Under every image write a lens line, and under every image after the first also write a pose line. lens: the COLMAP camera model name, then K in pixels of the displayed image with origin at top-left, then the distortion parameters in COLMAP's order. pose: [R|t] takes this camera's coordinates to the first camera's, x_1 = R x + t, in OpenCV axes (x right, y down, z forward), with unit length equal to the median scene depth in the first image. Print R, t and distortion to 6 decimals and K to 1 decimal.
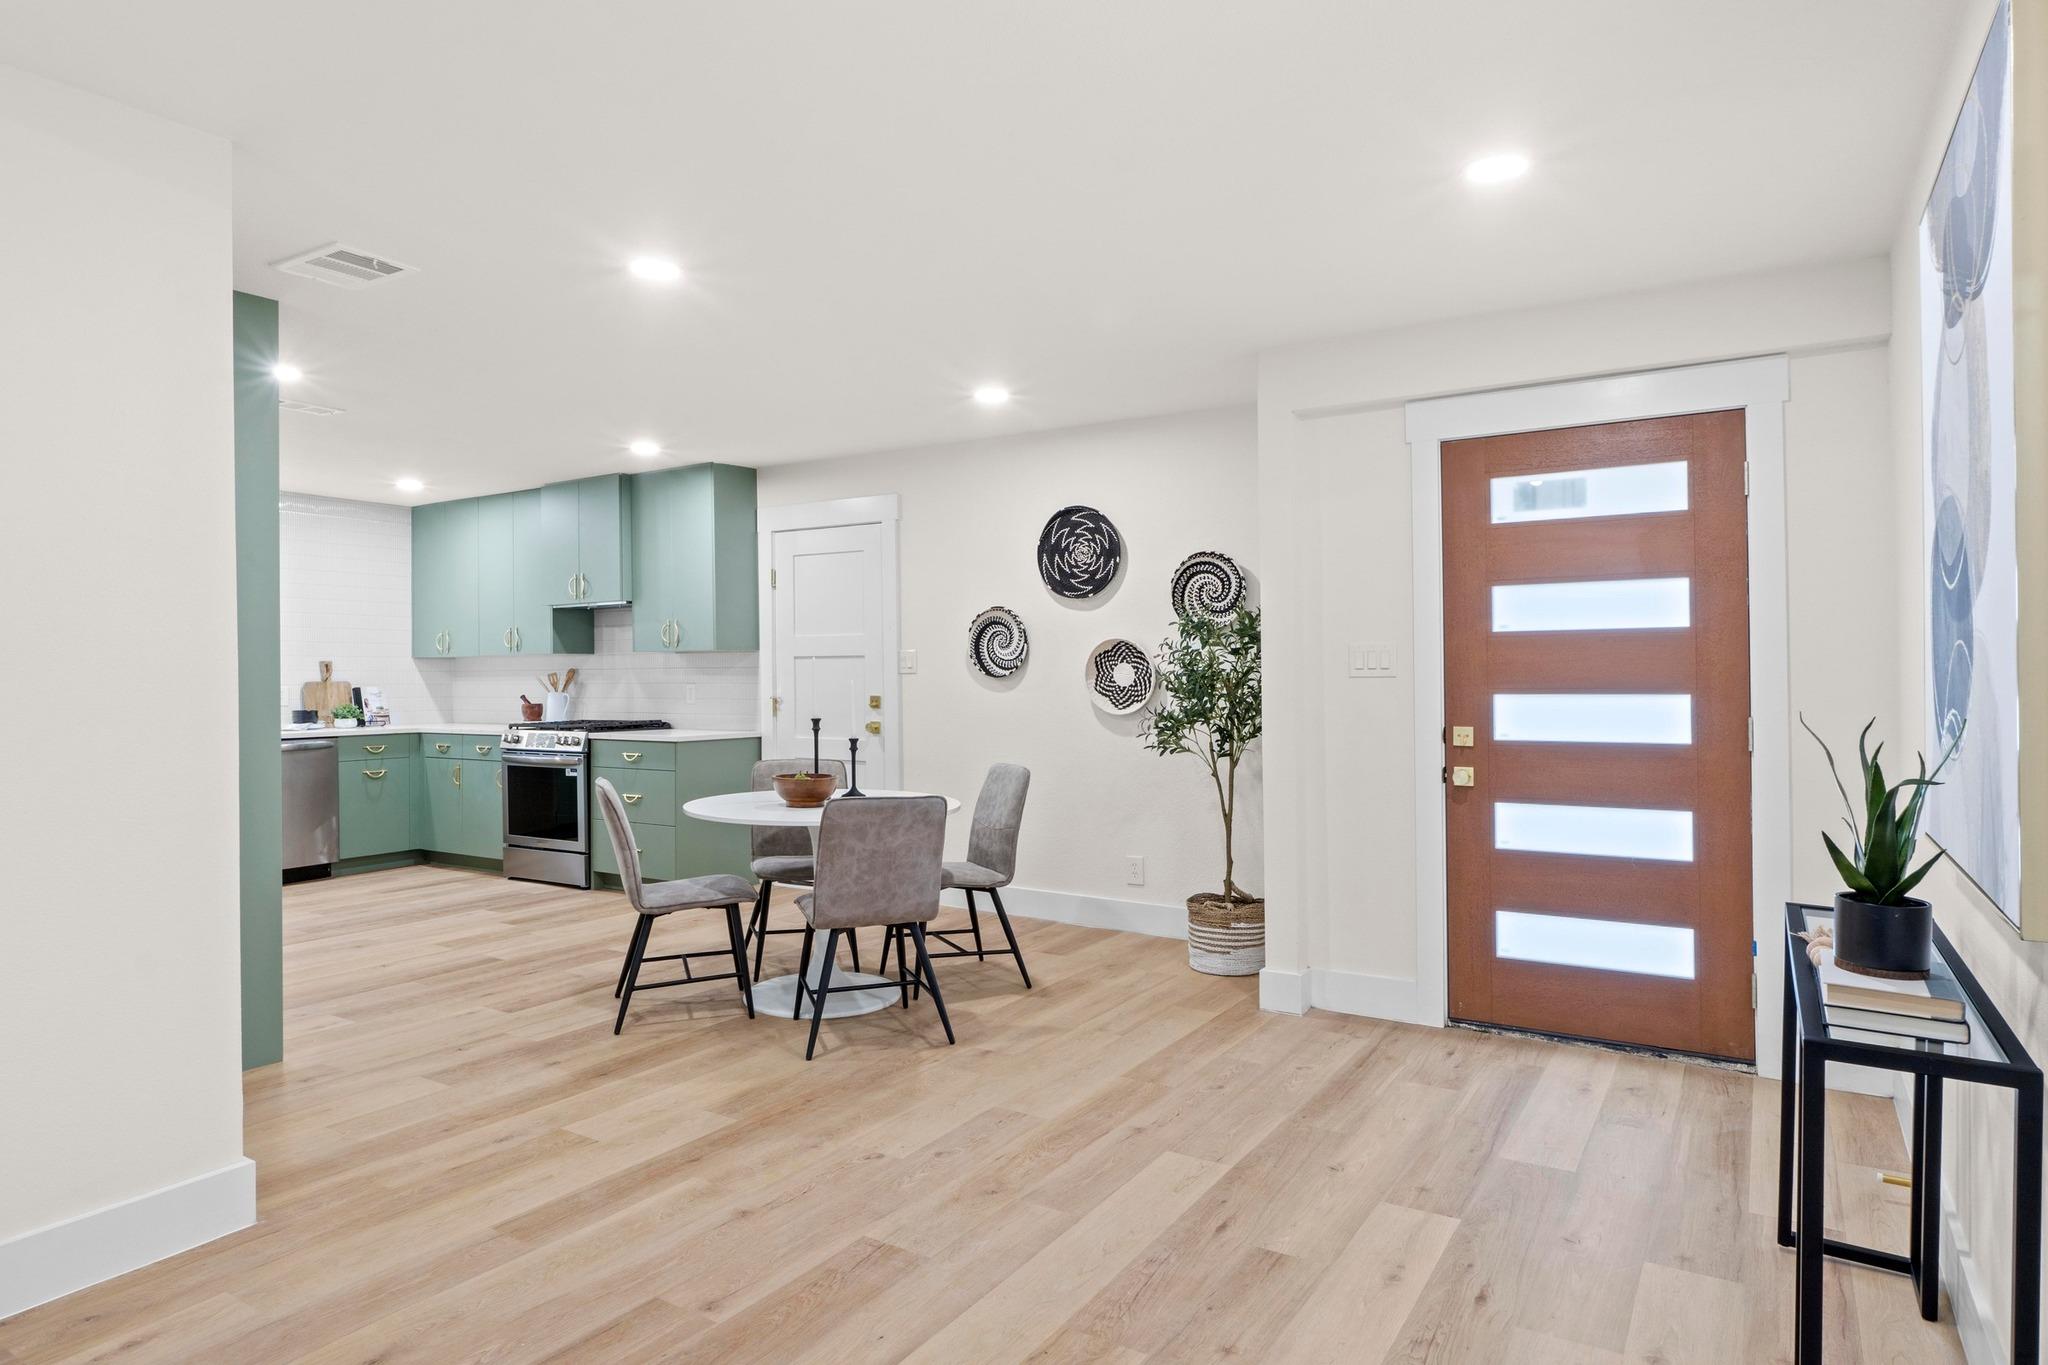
lens RADIAL K [[1175.6, 0, 1034.7], [0, 1175.6, 667.2], [0, 0, 1]] dist [-0.005048, -0.000223]
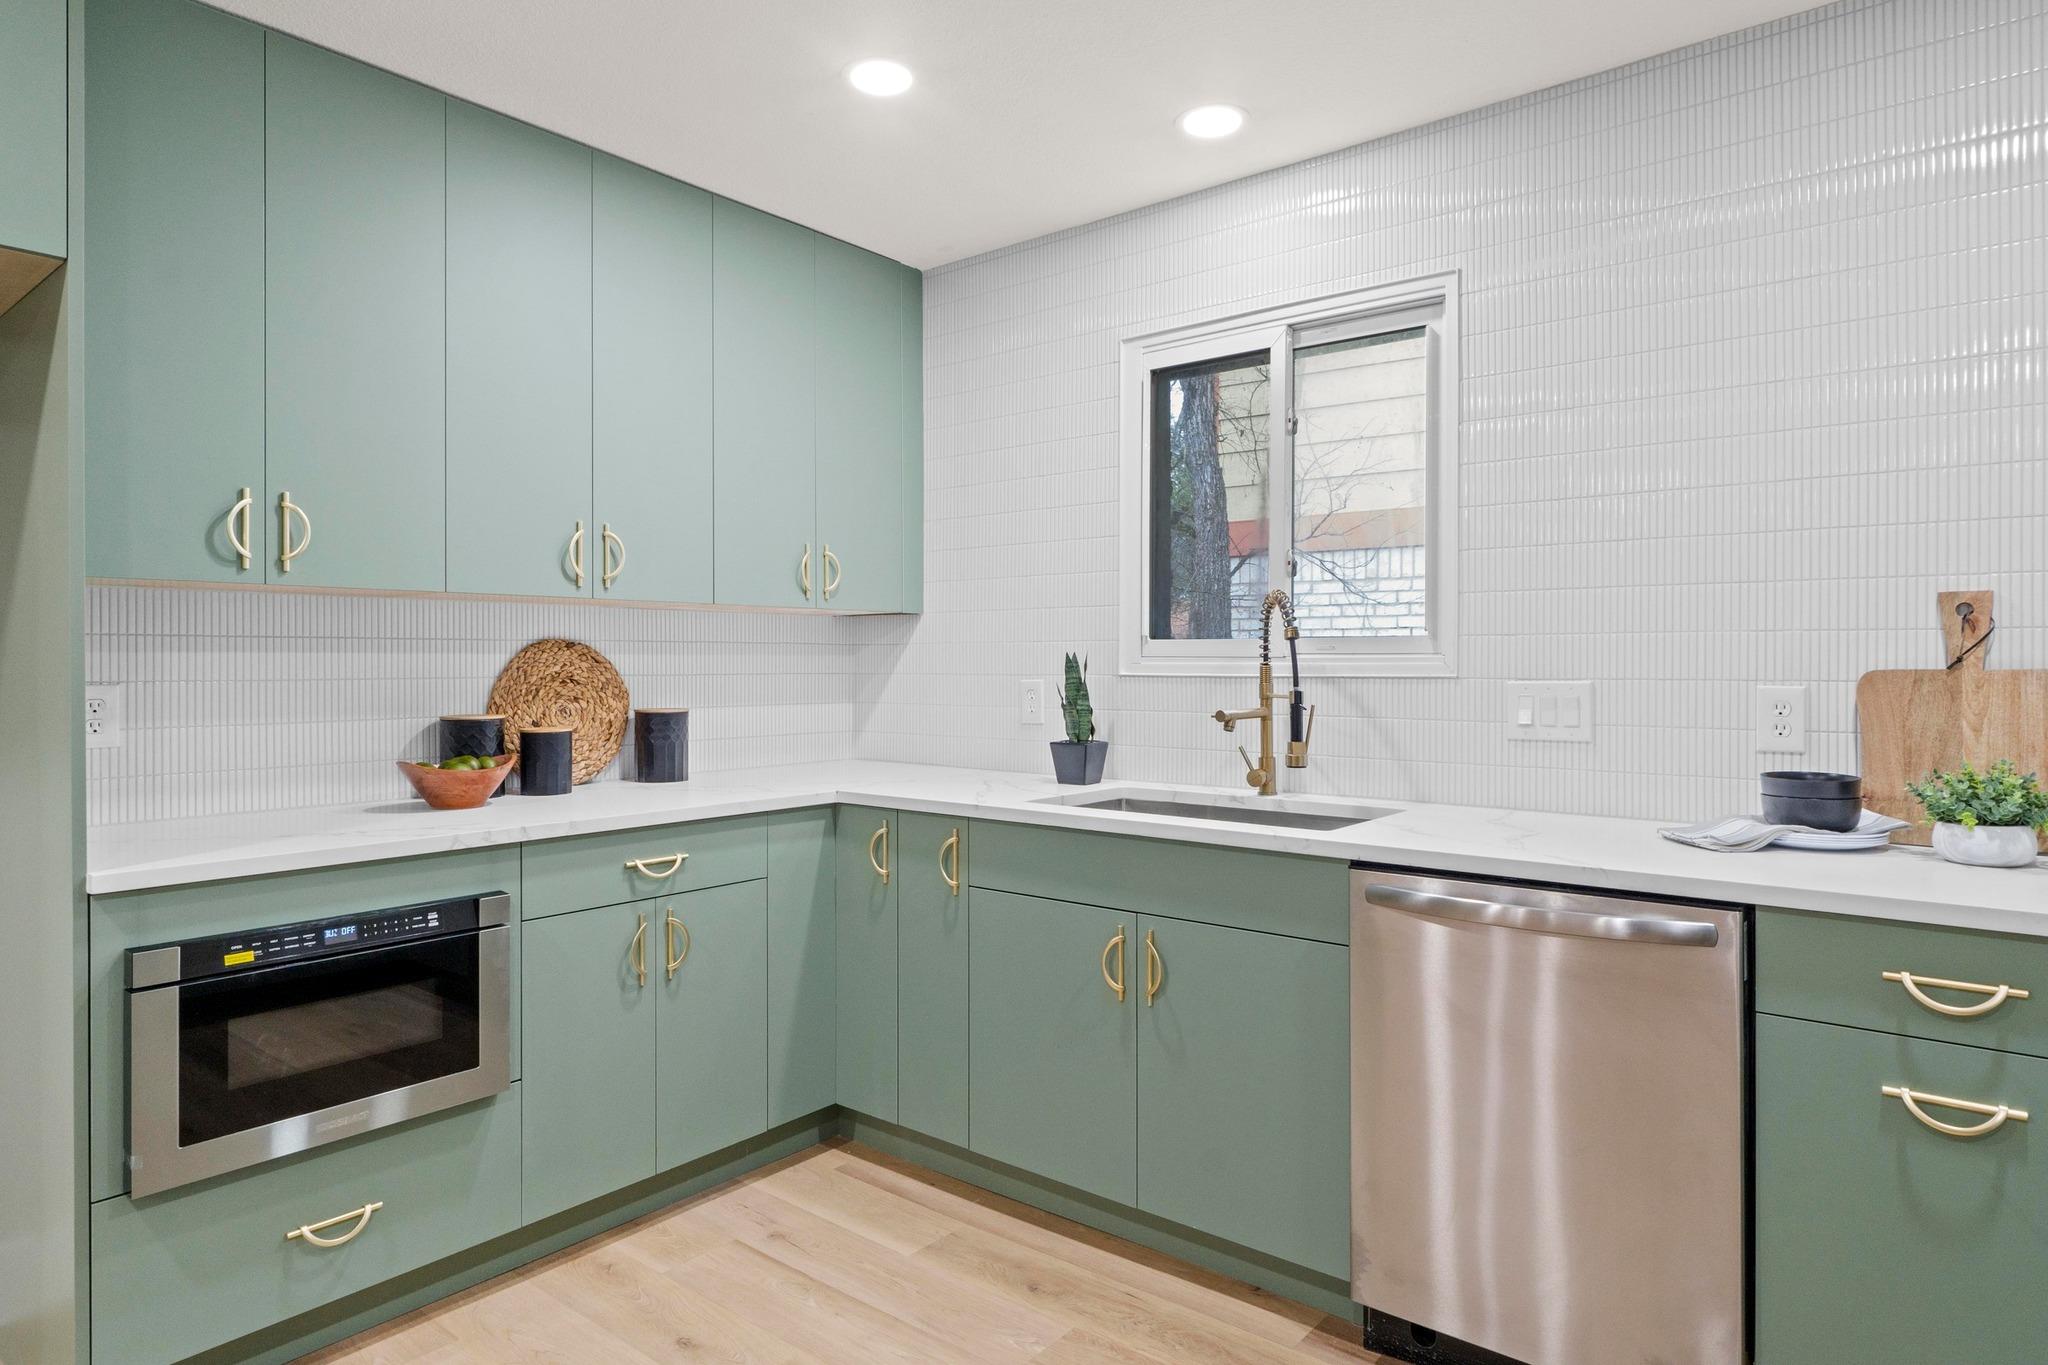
lens RADIAL K [[1175.6, 0, 1015.8], [0, 1175.6, 658.9], [0, 0, 1]] dist [-0.005048, -0.000223]
pose [[-0.121875, 0.004758, -0.992534, -0.606066], [0.004698, 0.999980, 0.004217, 0.014632], [0.992534, -0.004149, -0.121895, 1.555952]]
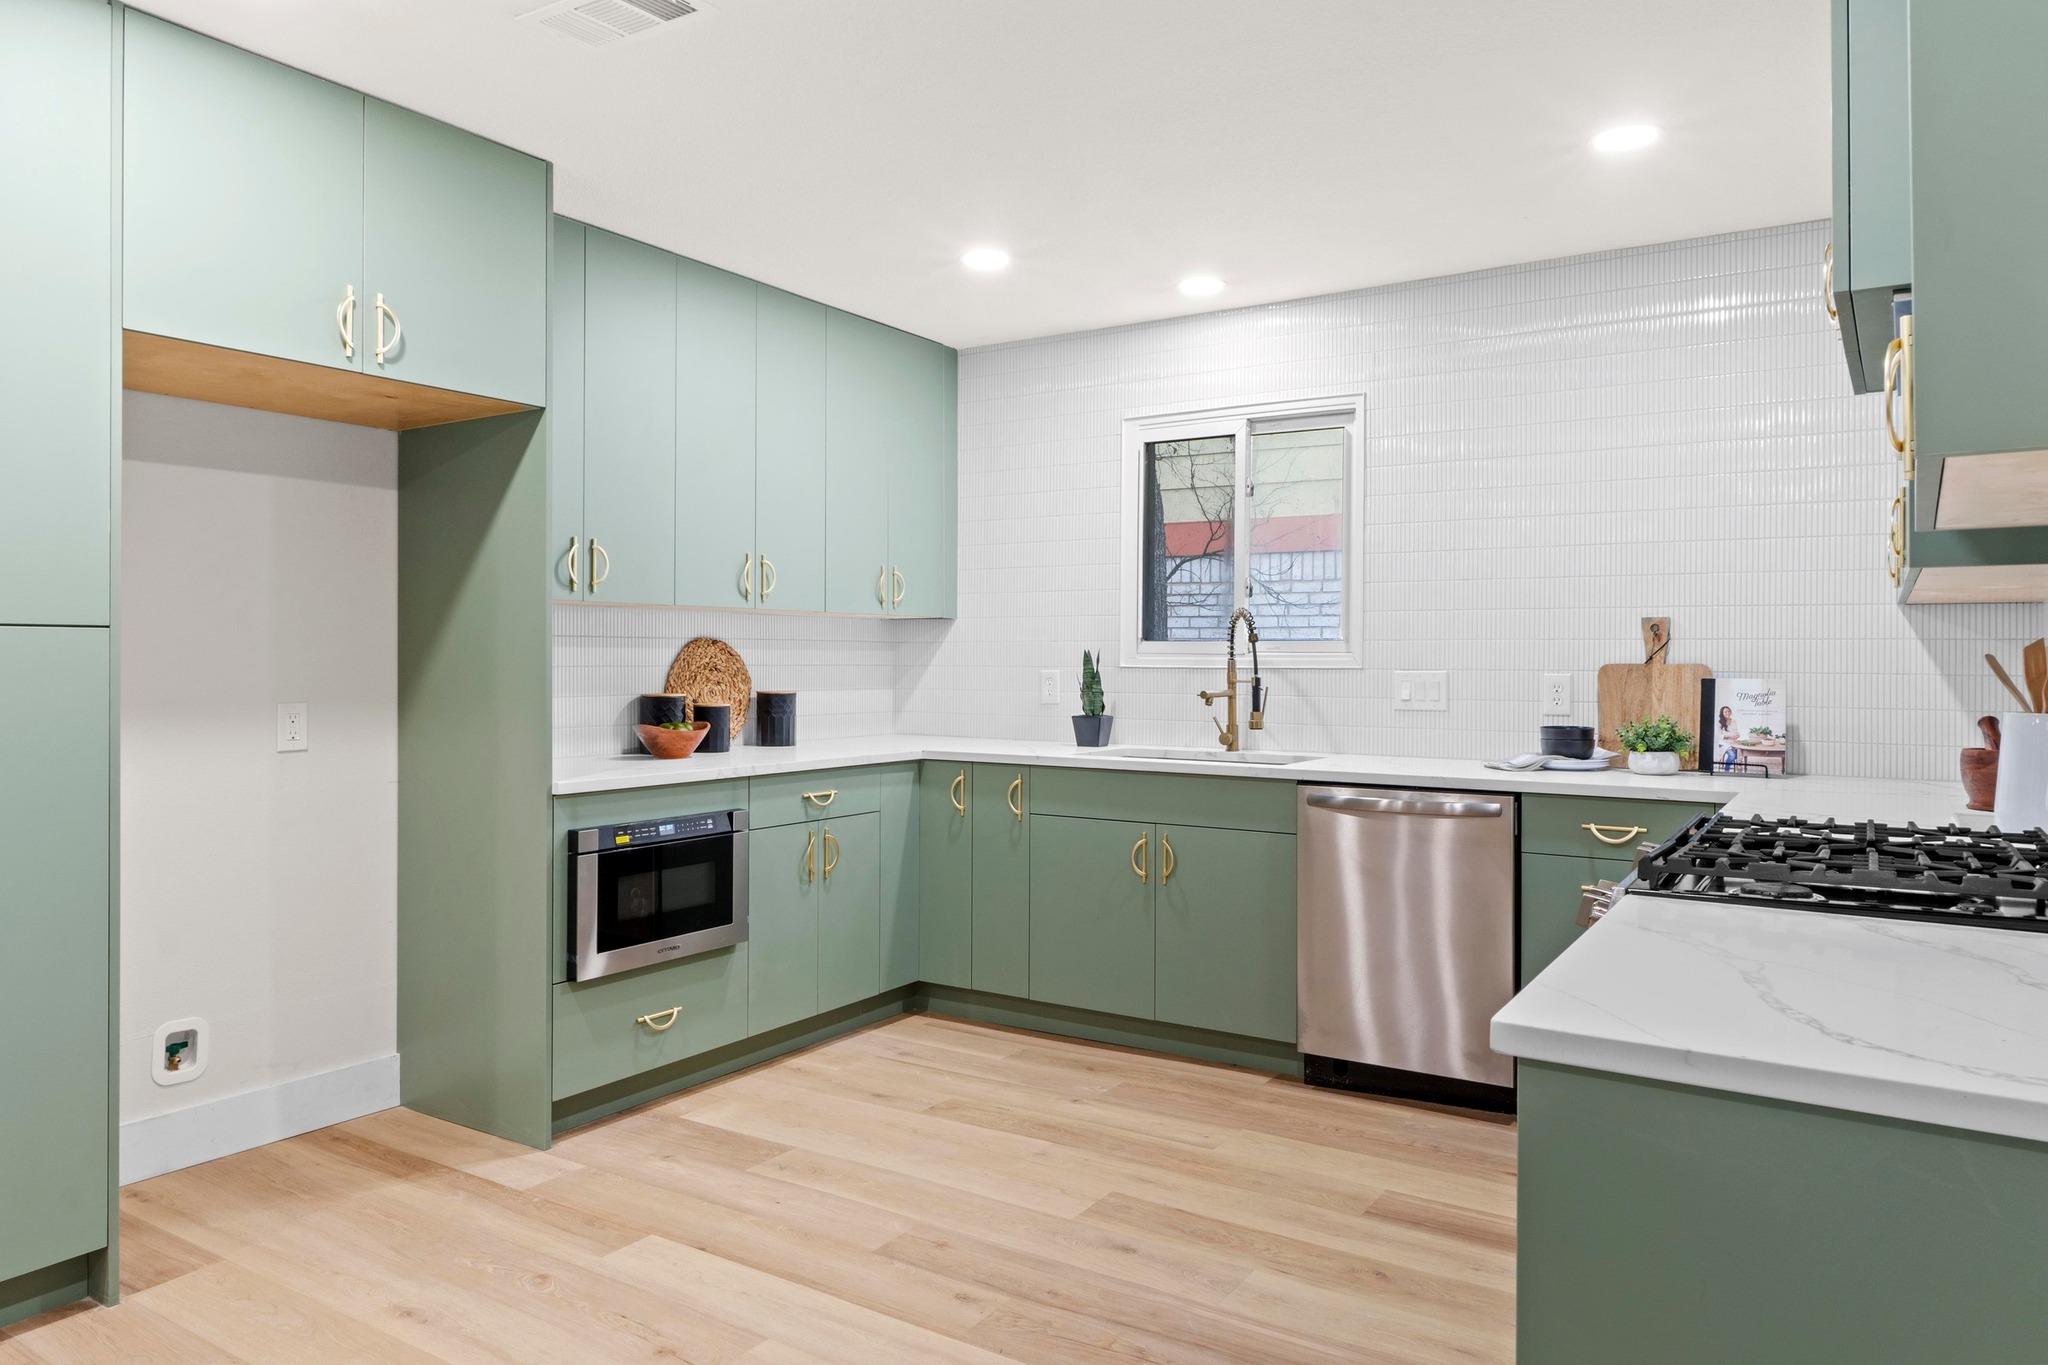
lens RADIAL K [[1350.5, 0, 1014.9], [0, 1350.5, 652.0], [0, 0, 1]] dist [-0.004997, -0.003661]
pose [[-0.015706, 0.002180, -0.999874, -0.186398], [-0.001319, 0.999997, 0.002201, 0.013256], [0.999876, 0.001353, -0.015703, 1.455580]]
